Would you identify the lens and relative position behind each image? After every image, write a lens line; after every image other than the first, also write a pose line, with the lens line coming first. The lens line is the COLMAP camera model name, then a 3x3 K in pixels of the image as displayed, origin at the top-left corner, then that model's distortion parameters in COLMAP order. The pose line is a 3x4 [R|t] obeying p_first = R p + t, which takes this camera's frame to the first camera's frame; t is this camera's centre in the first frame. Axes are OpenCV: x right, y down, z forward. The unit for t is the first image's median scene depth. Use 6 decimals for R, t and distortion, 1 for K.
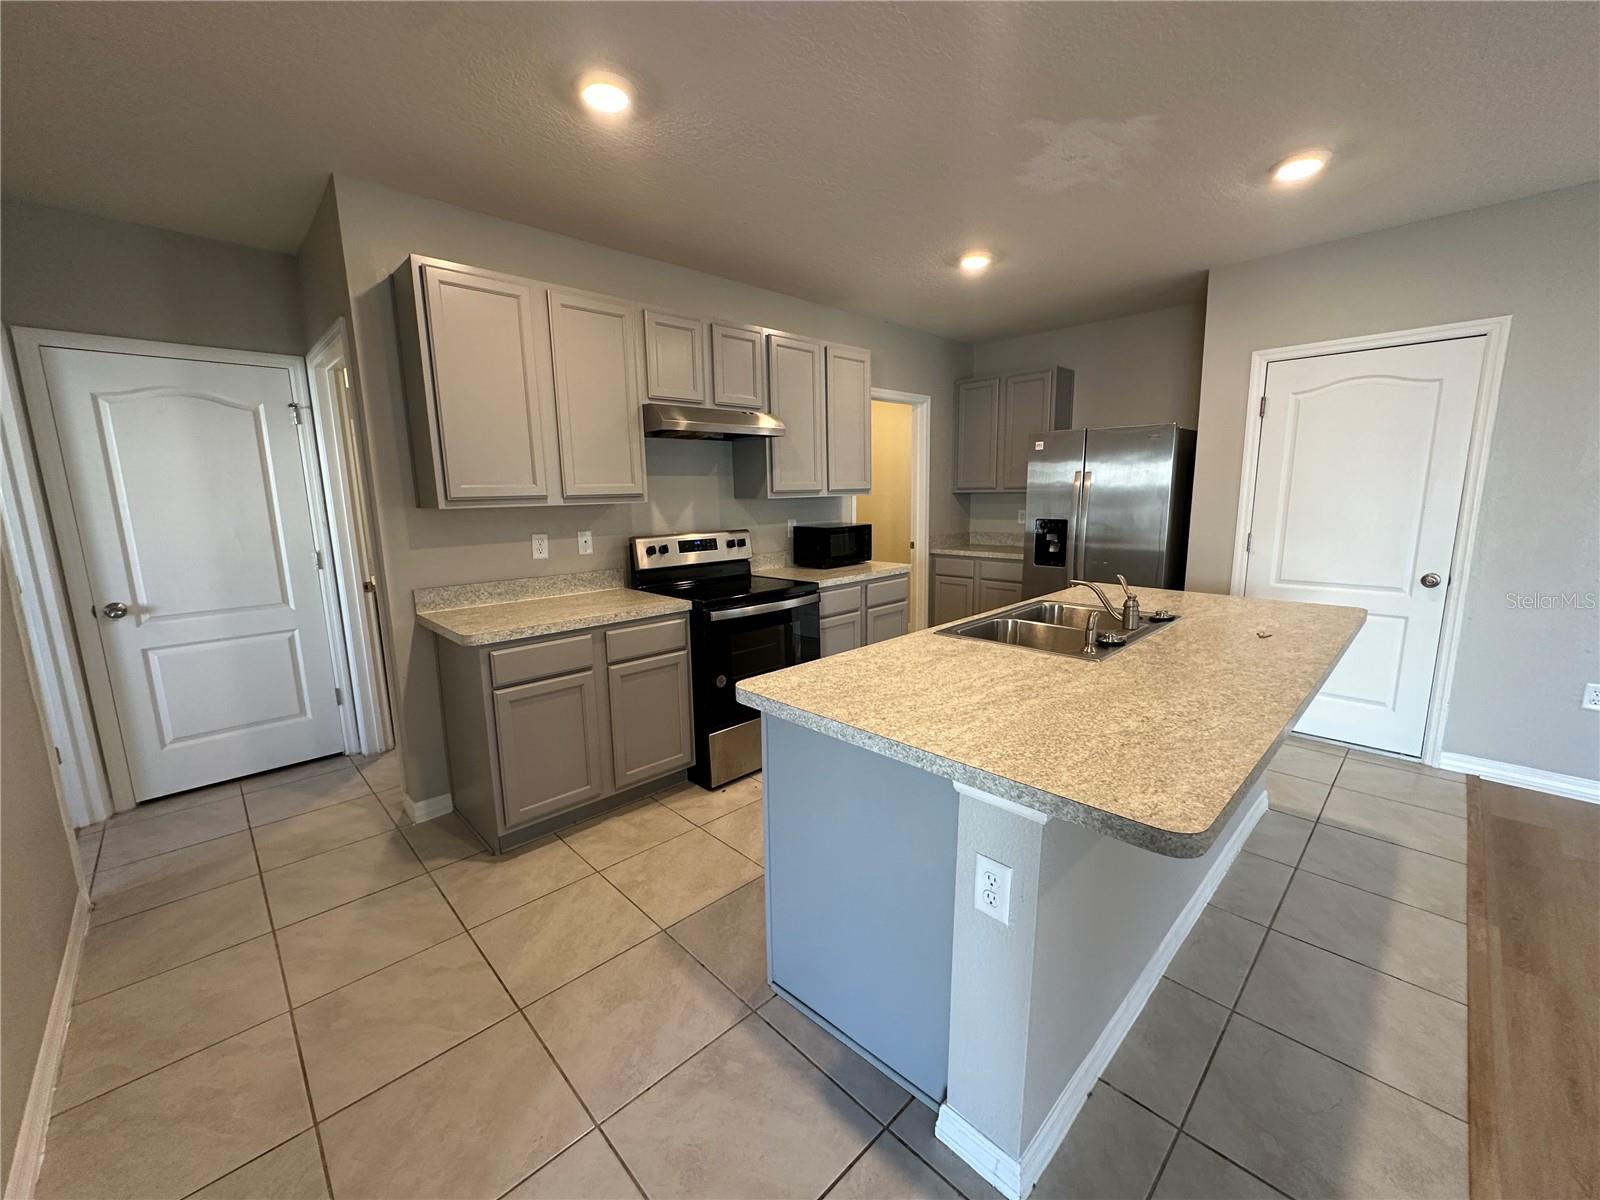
lens RADIAL K [[638.4, 0, 805.9], [0, 638.4, 598.9], [0, 0, 1]] dist [-0.001576, 0.000174]
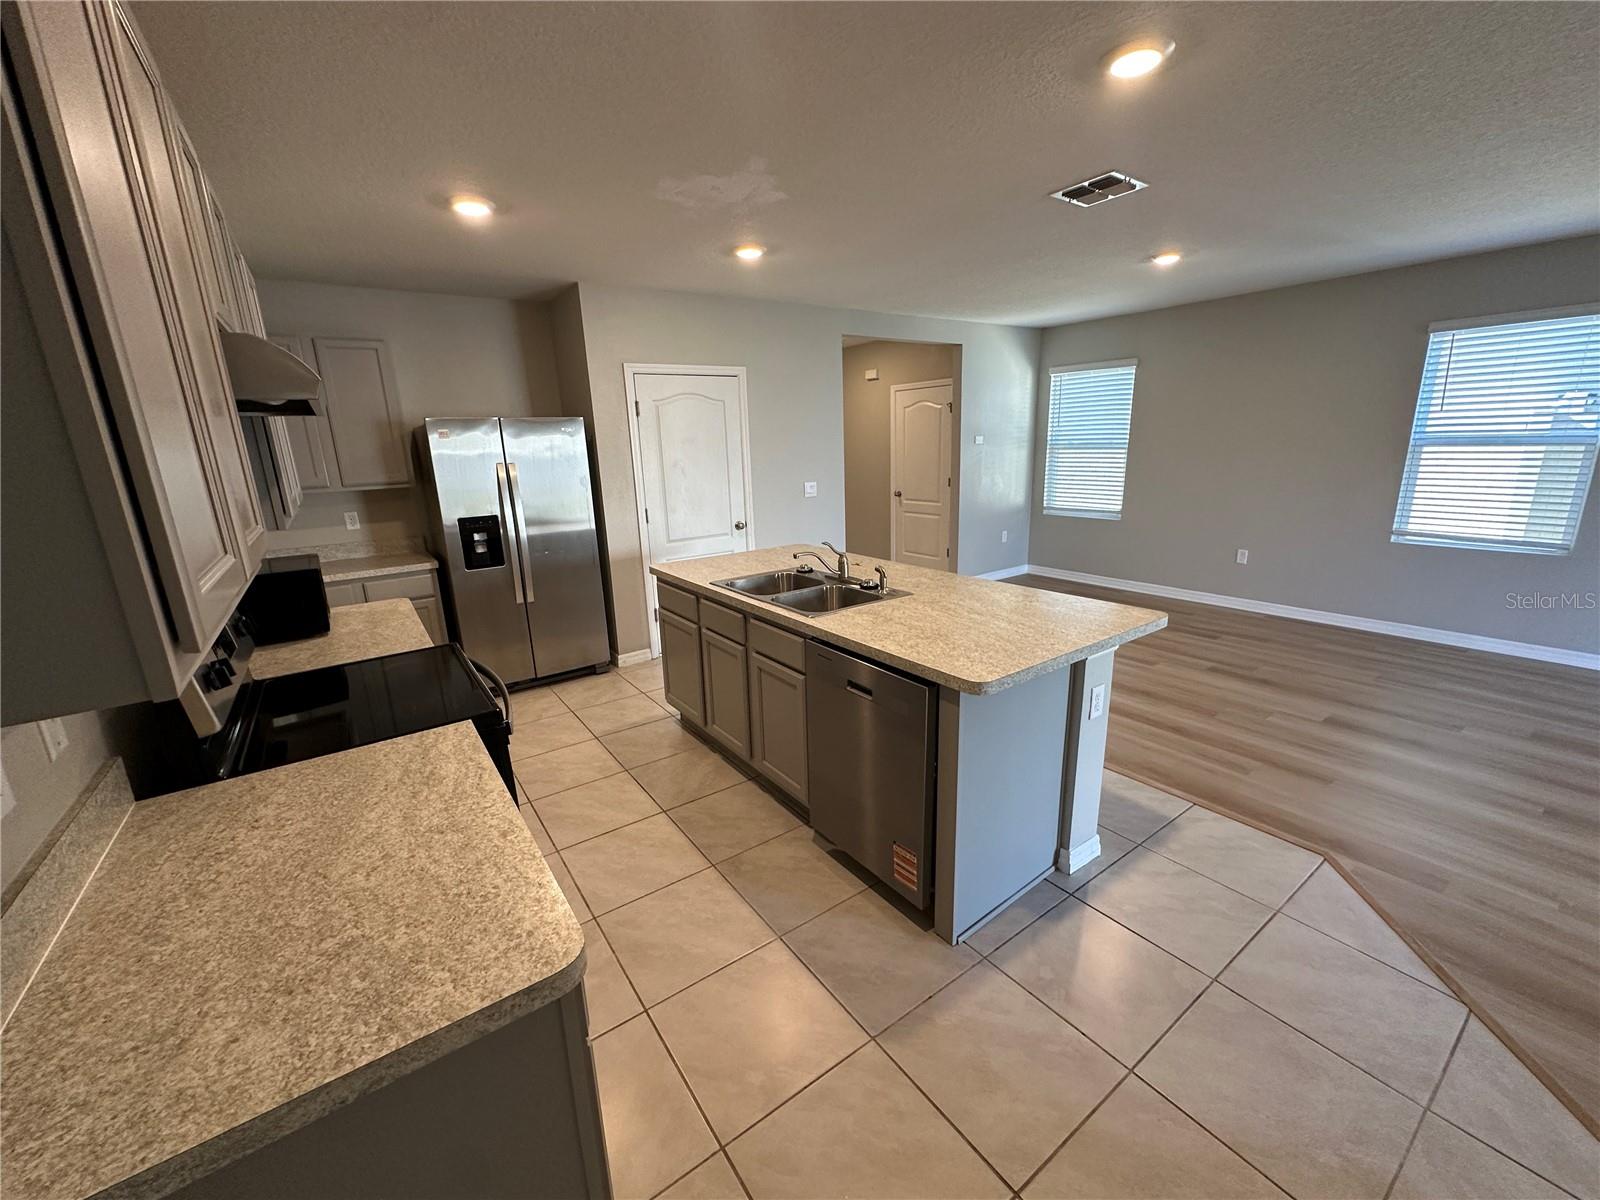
lens RADIAL K [[638.4, 0, 797.8], [0, 638.4, 598.4], [0, 0, 1]] dist [-0.001576, 0.000174]
pose [[0.156670, -0.230291, 0.960427, -0.577308], [0.198081, 0.960004, 0.197878, -0.136329], [-0.967584, 0.159241, 0.196020, 0.538170]]
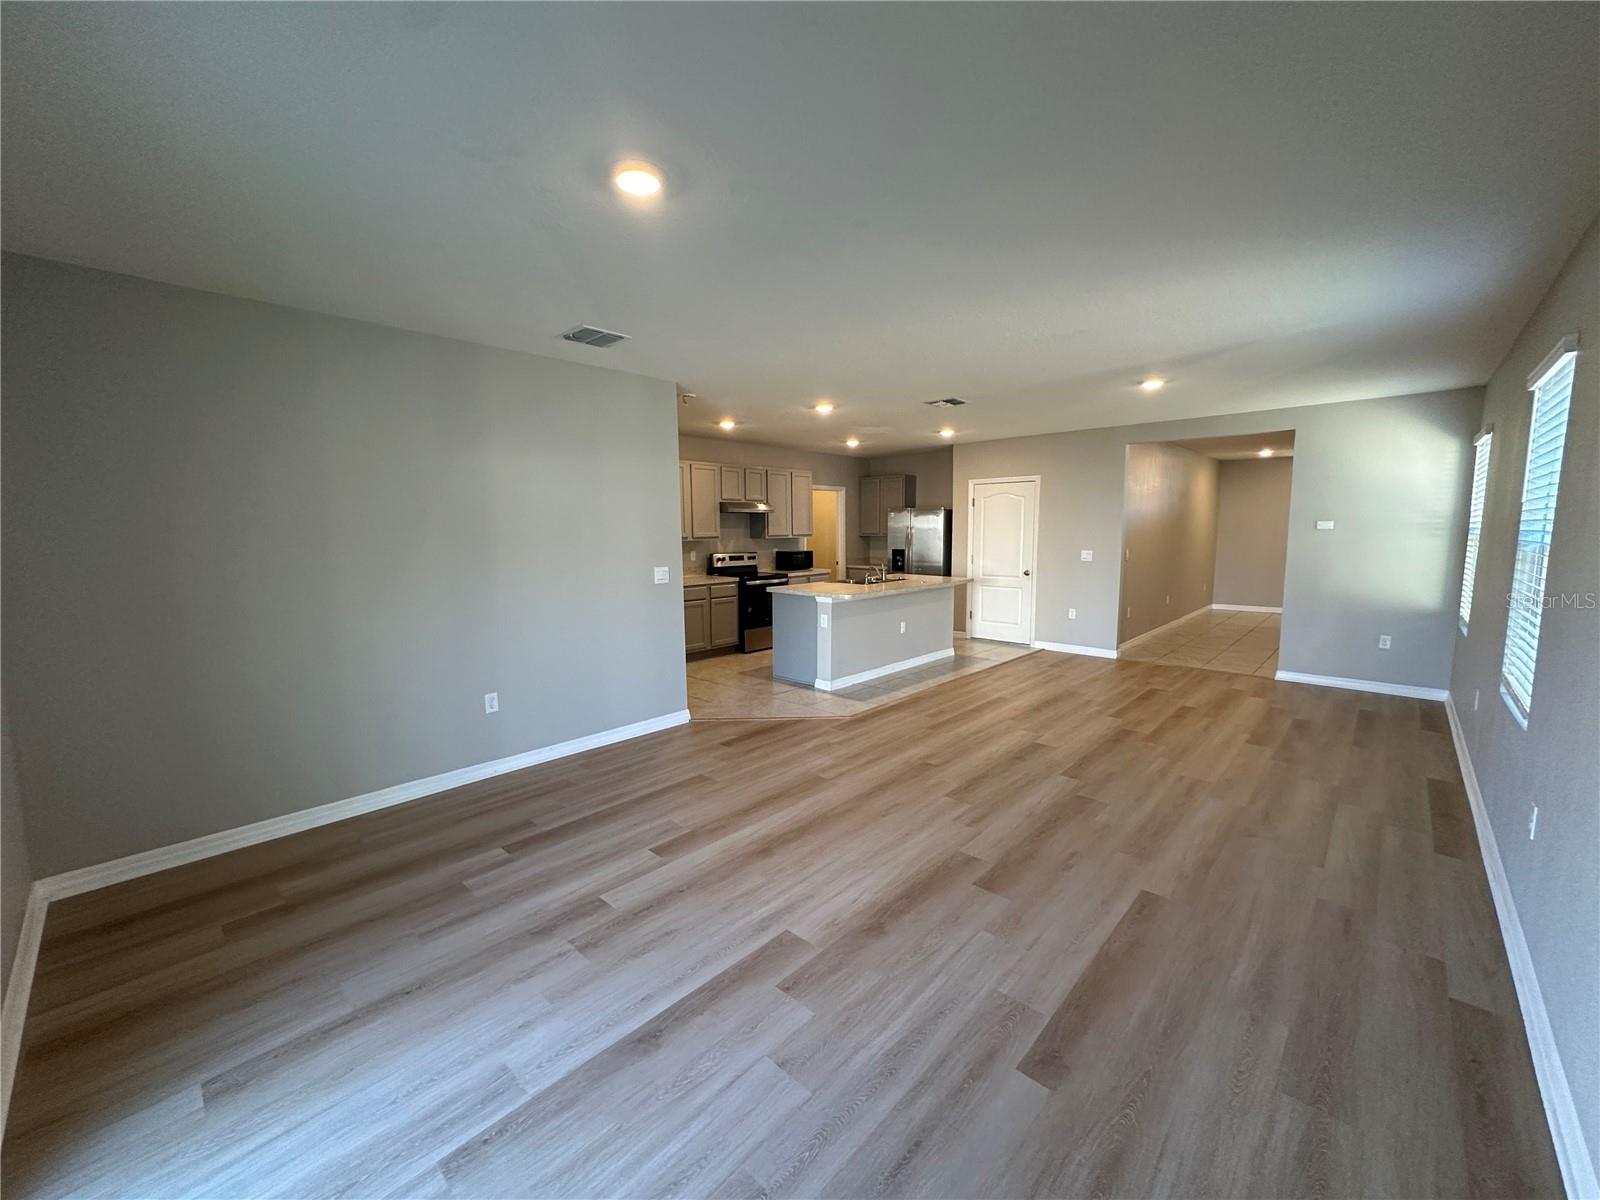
lens RADIAL K [[638.4, 0, 802.3], [0, 638.4, 603.3], [0, 0, 1]] dist [-0.001576, 0.000174]
pose [[0.998993, 0.005392, 0.044552, -0.033090], [-0.003091, 0.998664, -0.051576, 0.216620], [-0.044770, 0.051386, 0.997675, -1.437242]]
